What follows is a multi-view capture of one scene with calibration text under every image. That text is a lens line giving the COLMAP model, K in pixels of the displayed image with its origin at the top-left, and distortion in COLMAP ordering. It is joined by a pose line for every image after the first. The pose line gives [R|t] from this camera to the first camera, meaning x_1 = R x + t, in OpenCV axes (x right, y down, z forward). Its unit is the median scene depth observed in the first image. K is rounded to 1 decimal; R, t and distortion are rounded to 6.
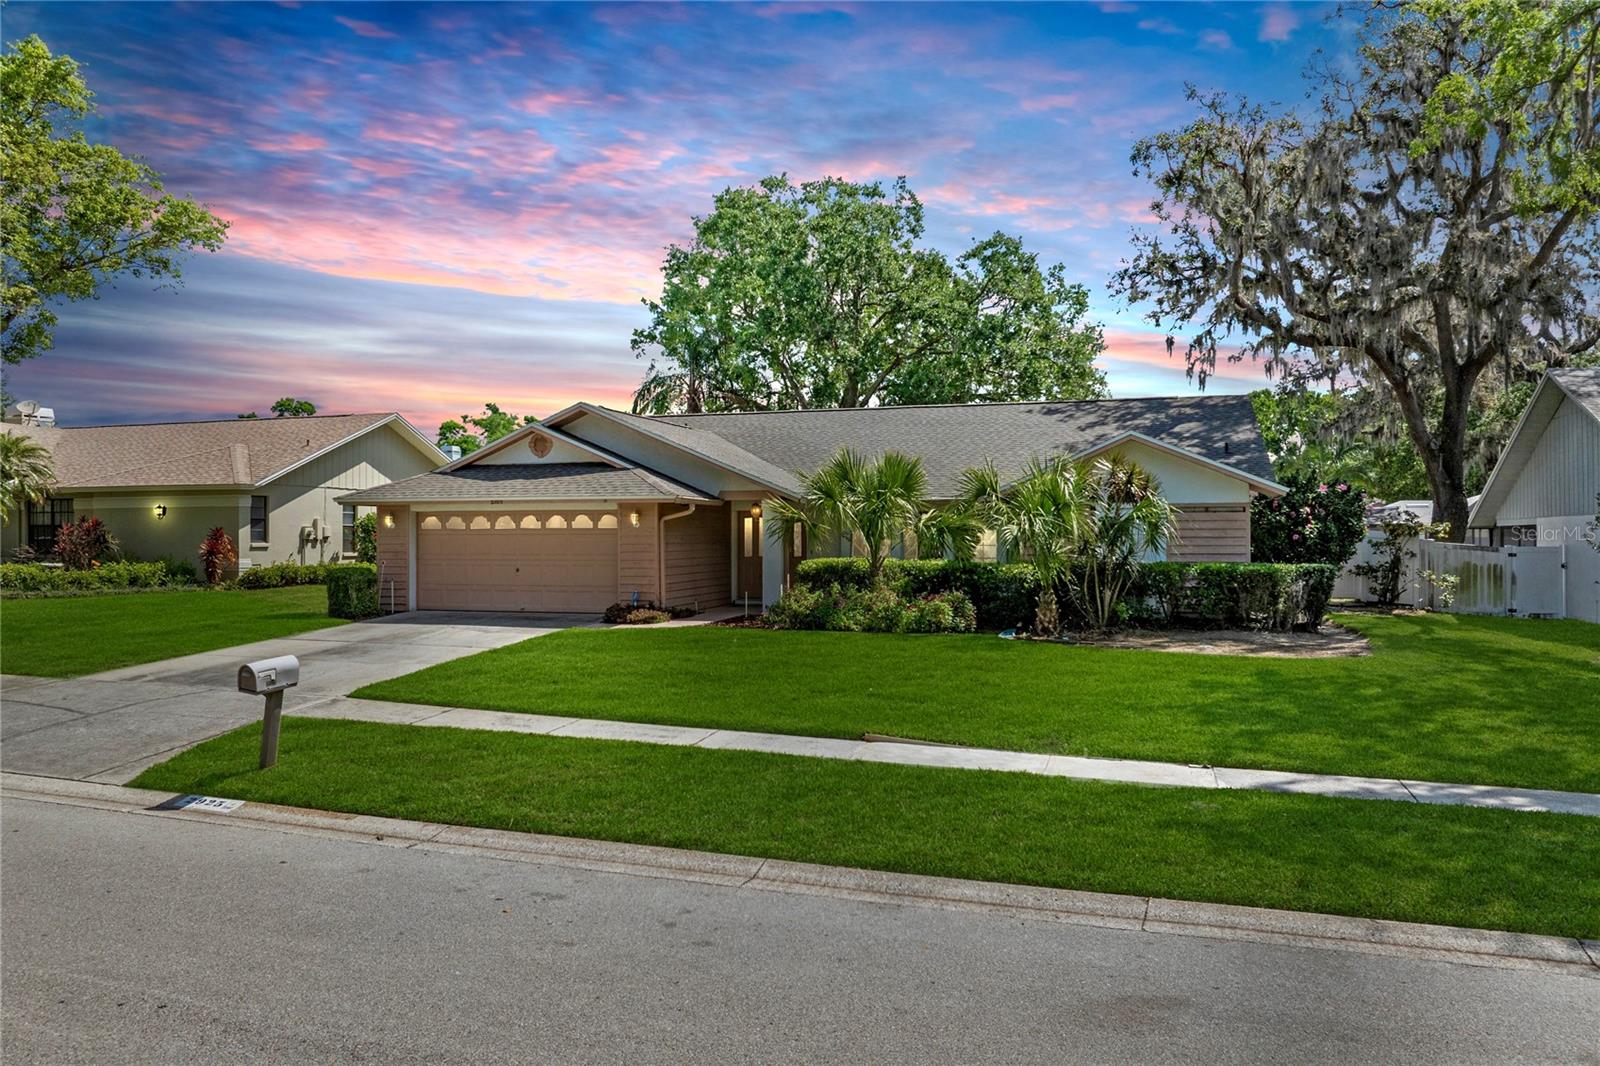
lens RADIAL K [[1135.4, 0, 804.1], [0, 1135.4, 528.6], [0, 0, 1]] dist [-0.045859, 0.006169]
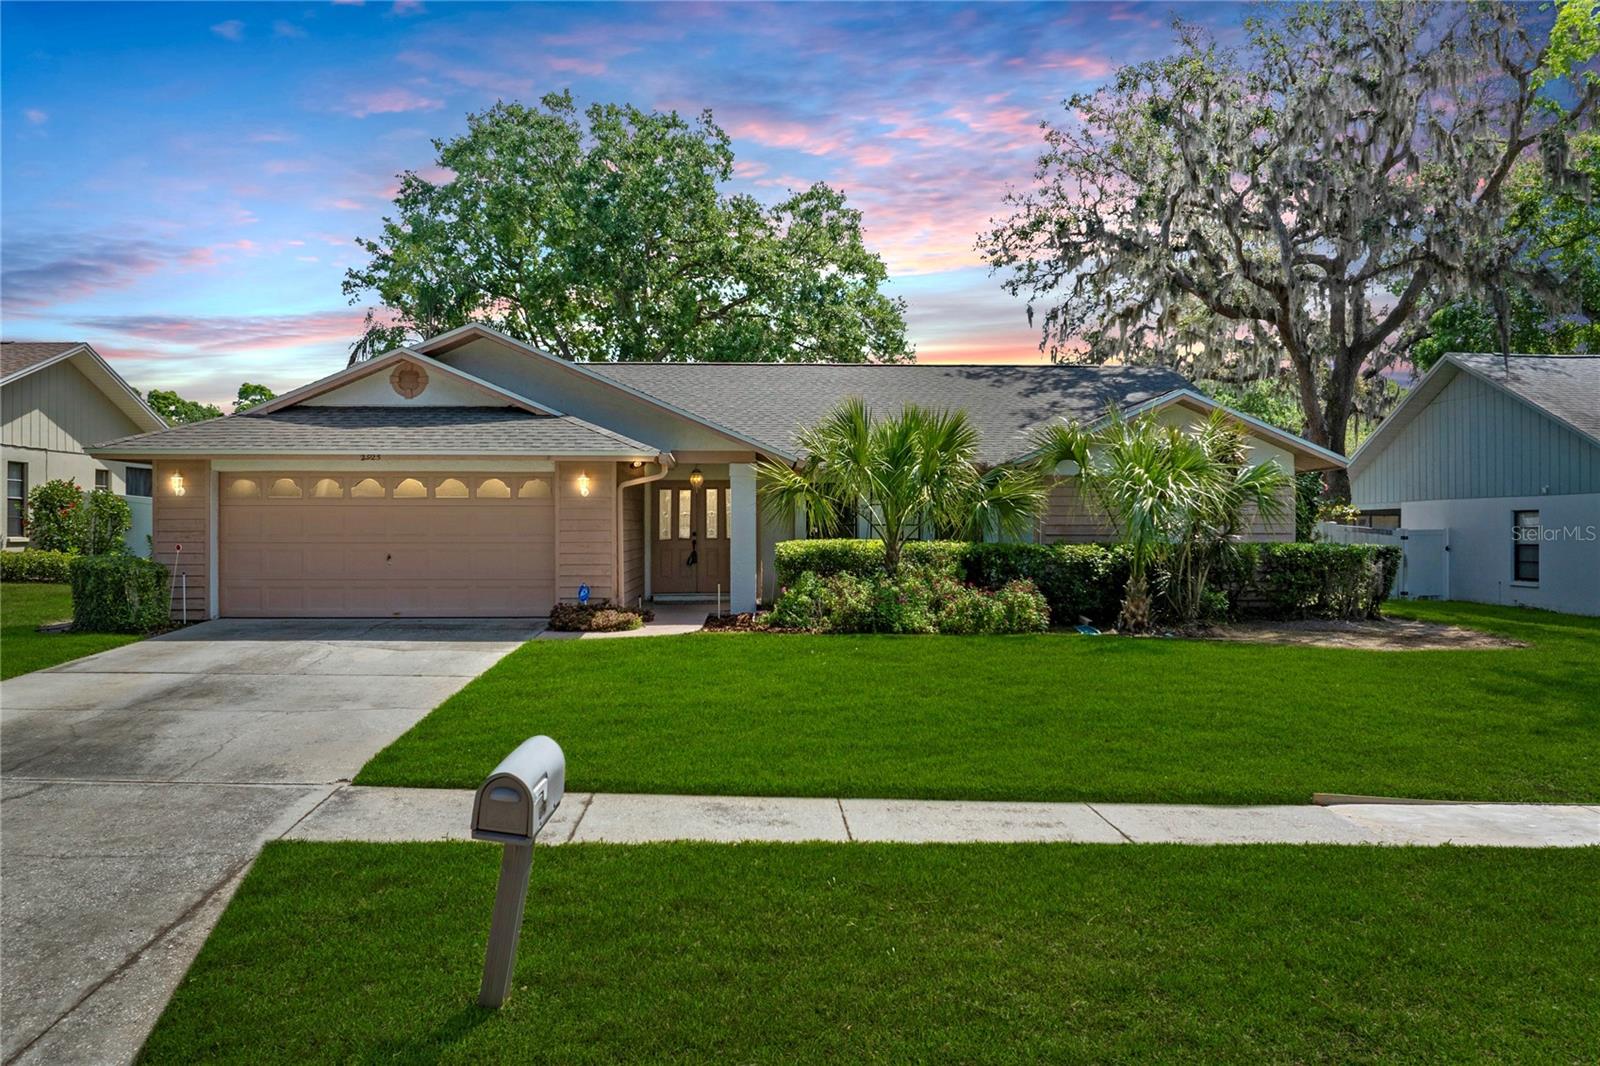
lens RADIAL K [[1135.4, 0, 804.1], [0, 1135.4, 528.6], [0, 0, 1]] dist [-0.045859, 0.006169]
pose [[0.944423, 0.002875, 0.328719, -0.240917], [-0.005005, 0.999972, 0.005634, 0.013911], [-0.328694, -0.006966, 0.944411, 0.264251]]
